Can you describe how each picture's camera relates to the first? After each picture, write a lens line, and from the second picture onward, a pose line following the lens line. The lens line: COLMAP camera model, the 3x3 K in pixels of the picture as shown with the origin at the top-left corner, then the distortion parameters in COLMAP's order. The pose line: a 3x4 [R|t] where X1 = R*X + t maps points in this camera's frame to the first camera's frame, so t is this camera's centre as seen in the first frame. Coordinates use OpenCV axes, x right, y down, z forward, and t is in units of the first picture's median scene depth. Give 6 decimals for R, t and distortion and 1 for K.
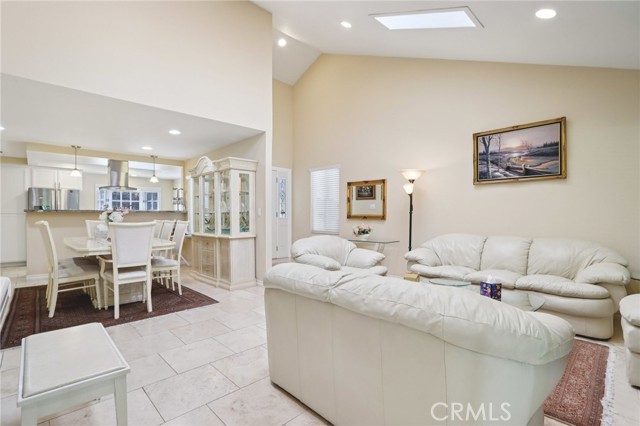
lens RADIAL K [[298.1, 0, 318.0], [0, 298.1, 216.4], [0, 0, 1]] dist [-0.013547, 0.000760]
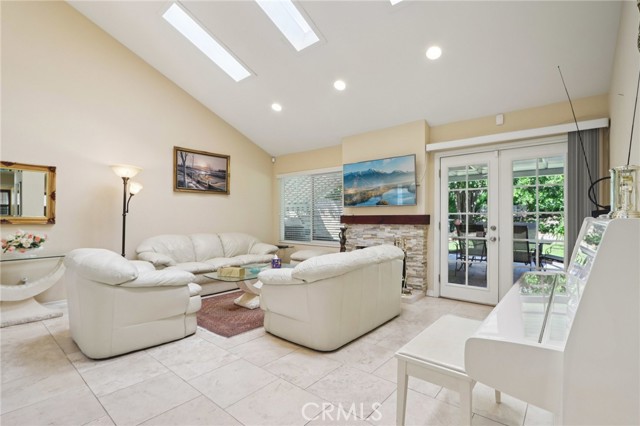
lens RADIAL K [[298.1, 0, 318.0], [0, 298.1, 216.4], [0, 0, 1]] dist [-0.013547, 0.000760]
pose [[-0.092803, 0.003841, 0.995677, -0.586178], [0.005868, 0.999977, -0.003311, -0.002249], [-0.995667, 0.005535, -0.092824, 0.494561]]
